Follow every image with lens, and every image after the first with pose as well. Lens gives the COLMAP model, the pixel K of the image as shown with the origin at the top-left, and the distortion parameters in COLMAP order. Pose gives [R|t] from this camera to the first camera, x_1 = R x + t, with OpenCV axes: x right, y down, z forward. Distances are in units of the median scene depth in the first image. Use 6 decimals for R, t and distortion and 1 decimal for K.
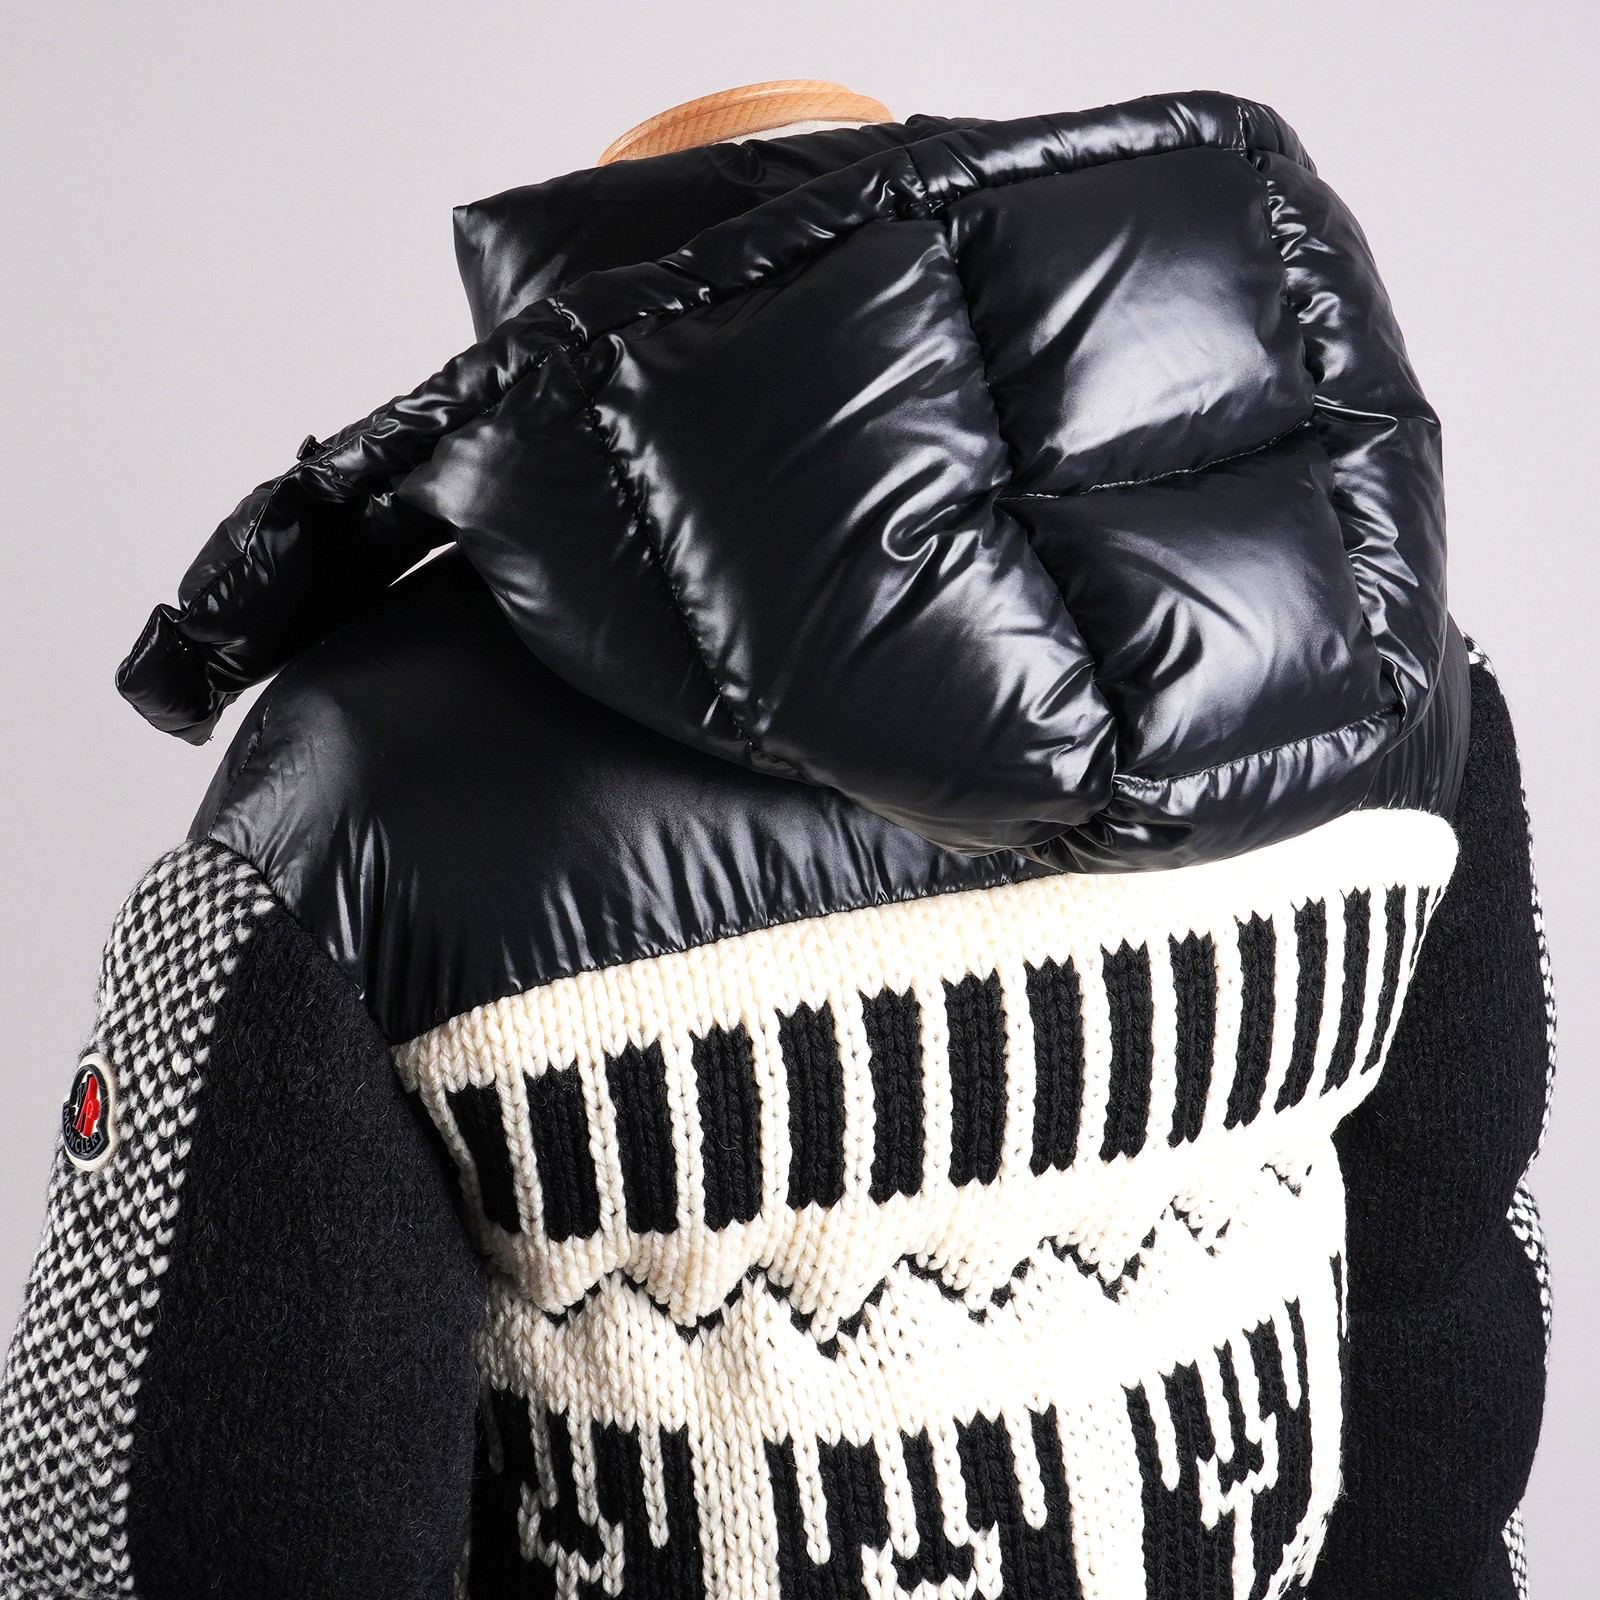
lens RADIAL K [[3757.3, 0, 795.7], [0, 3757.3, 801.6], [0, 0, 1]] dist [0.029616, 0.000000]
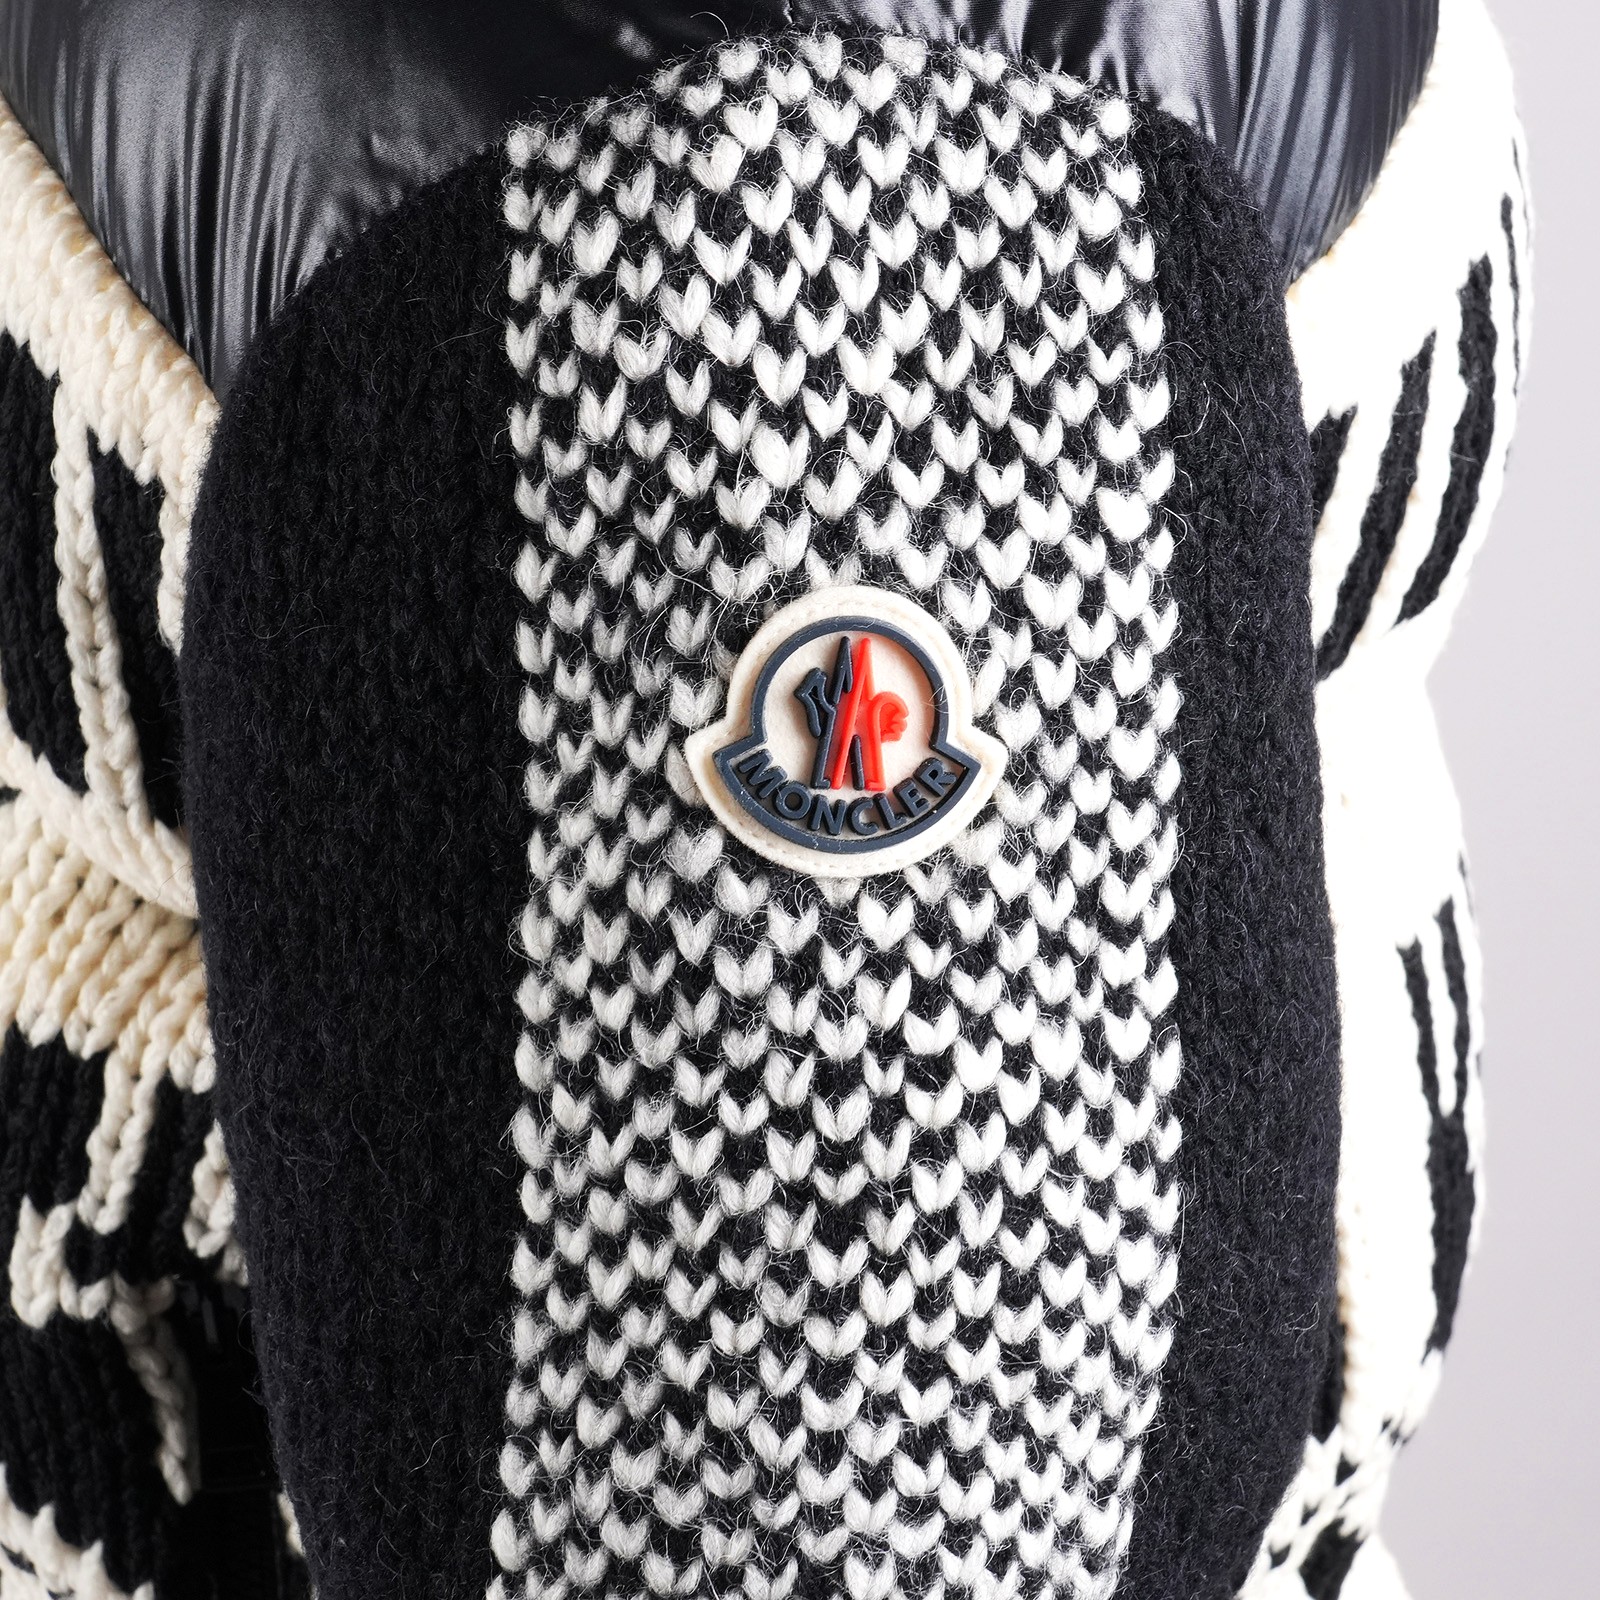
lens RADIAL K [[3757.3, 0, 808.9], [0, 3757.3, 798.6], [0, 0, 1]] dist [0.029616, 0.000000]
pose [[0.444658, -0.314384, 0.838714, -0.536157], [0.216618, 0.946327, 0.239878, -0.008708], [-0.869112, 0.075017, 0.488893, 0.817688]]
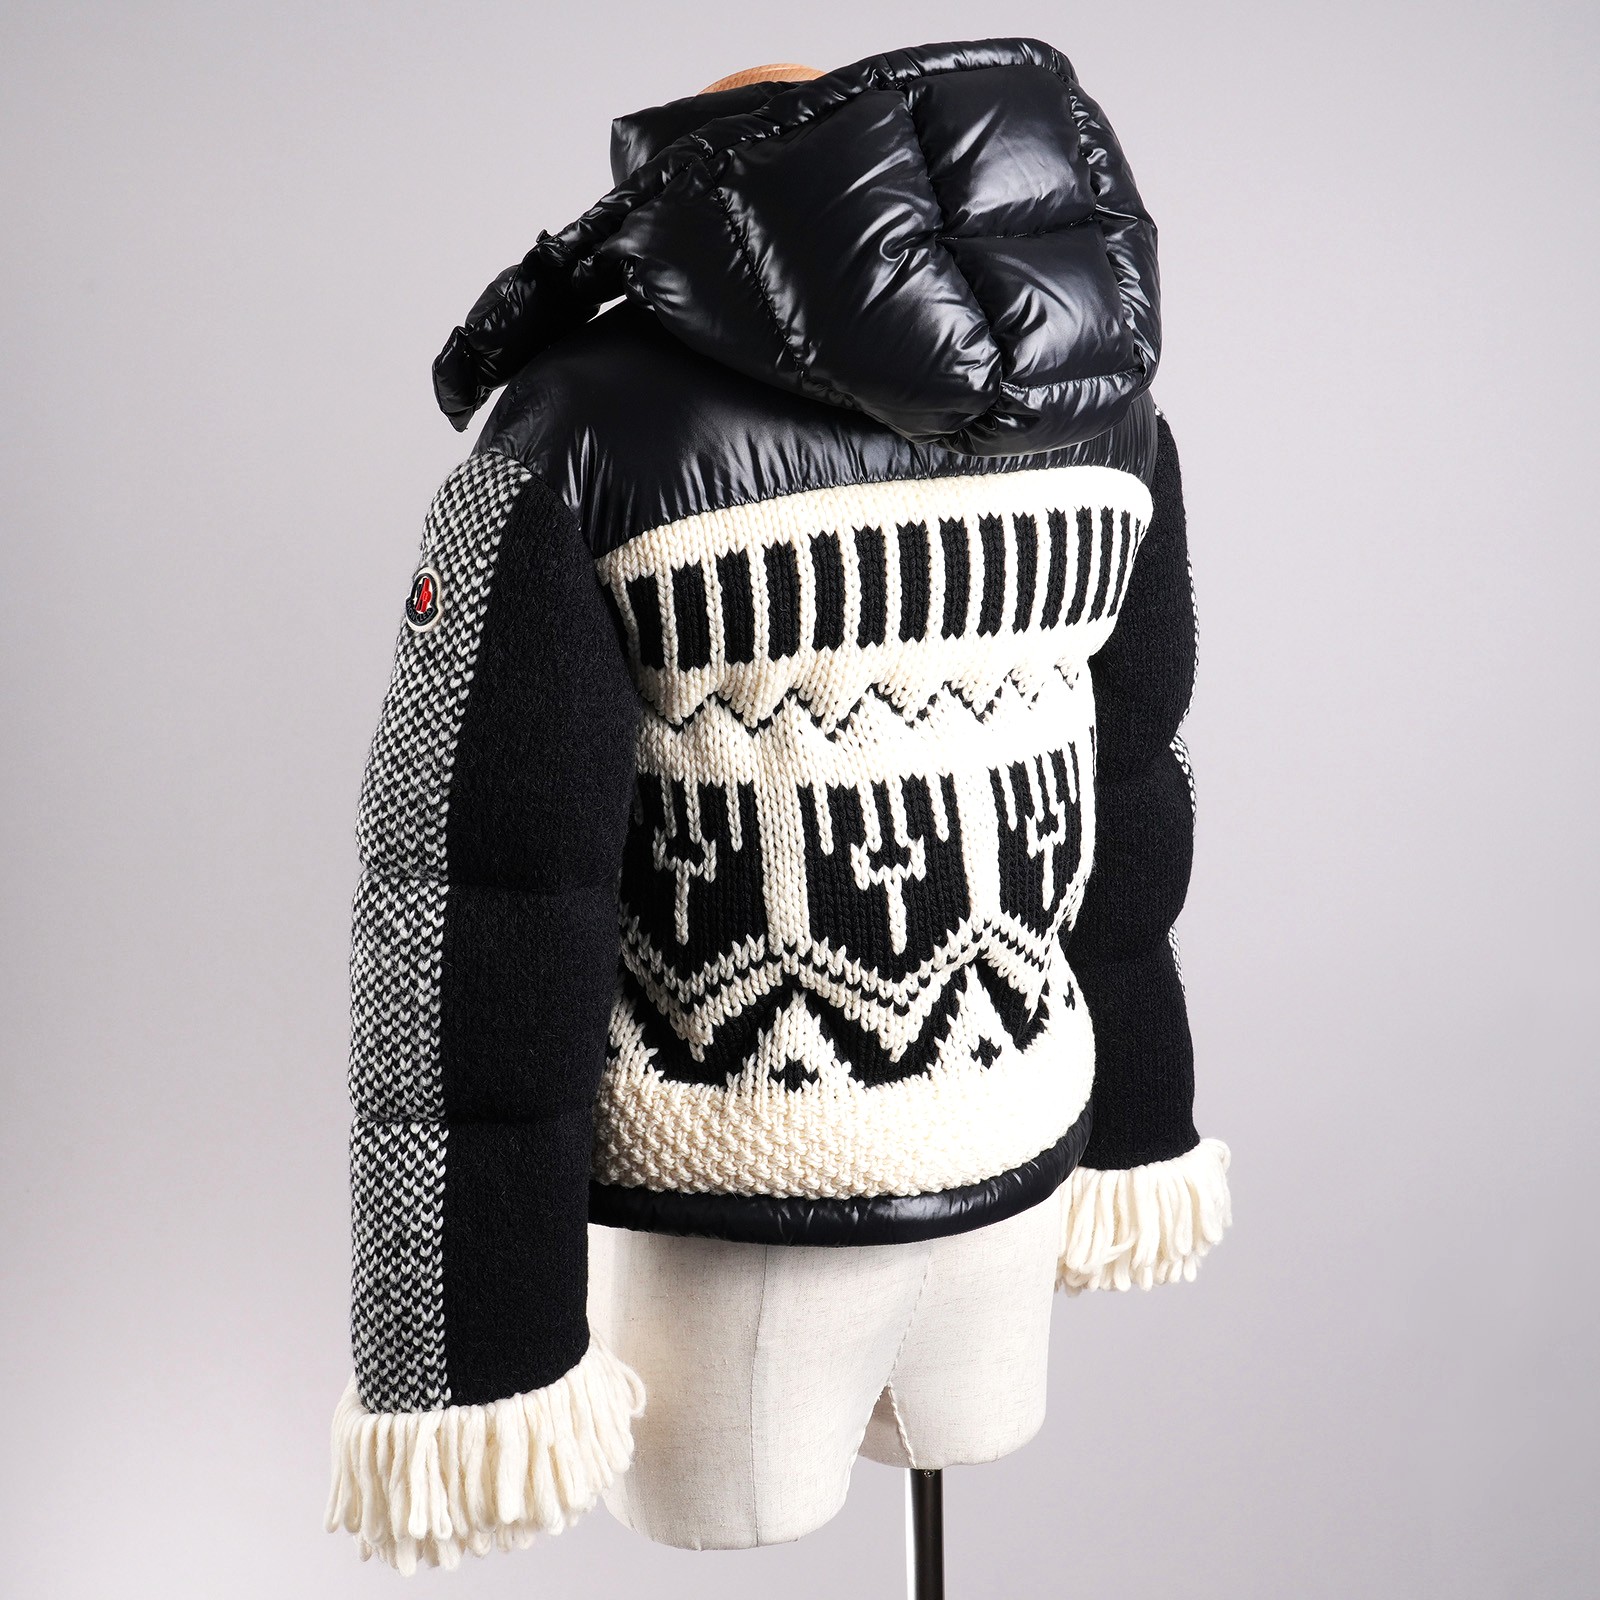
lens RADIAL K [[2529.3, 0, 803.7], [0, 2529.3, 806.5], [0, 0, 1]] dist [0.005825, 0.000000]
pose [[0.995633, -0.006433, 0.093130, -0.121689], [0.010215, 0.999140, -0.040187, 0.234525], [-0.092792, 0.040963, 0.994843, -0.217880]]
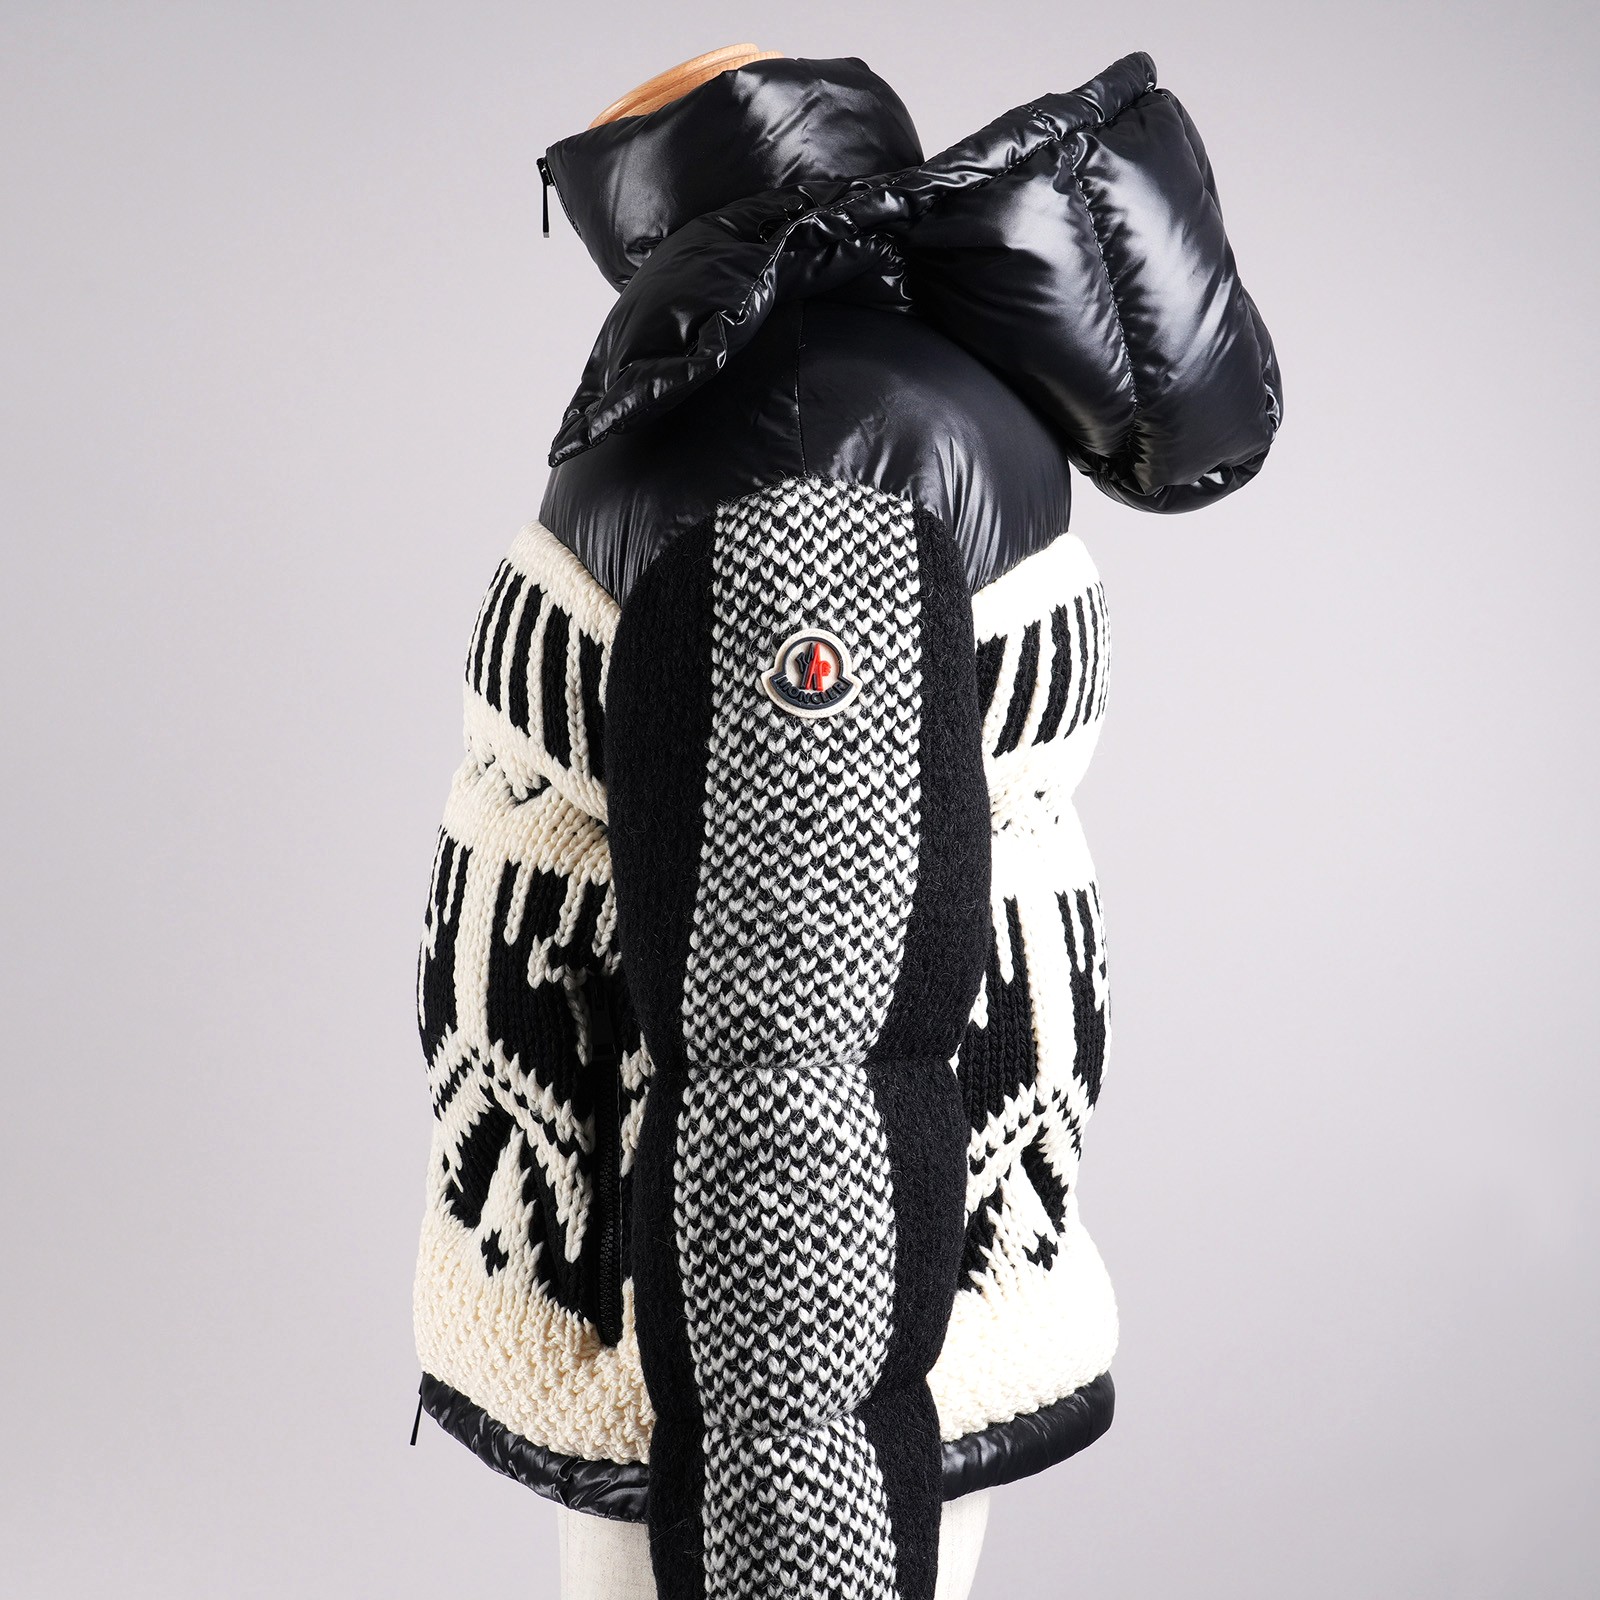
lens RADIAL K [[2529.3, 0, 795.7], [0, 2529.3, 802.7], [0, 0, 1]] dist [0.005825, 0.000000]
pose [[0.523549, -0.054395, 0.850257, -0.942016], [0.195556, 0.978989, -0.057784, 0.176860], [-0.829249, 0.196526, 0.523186, 0.566991]]
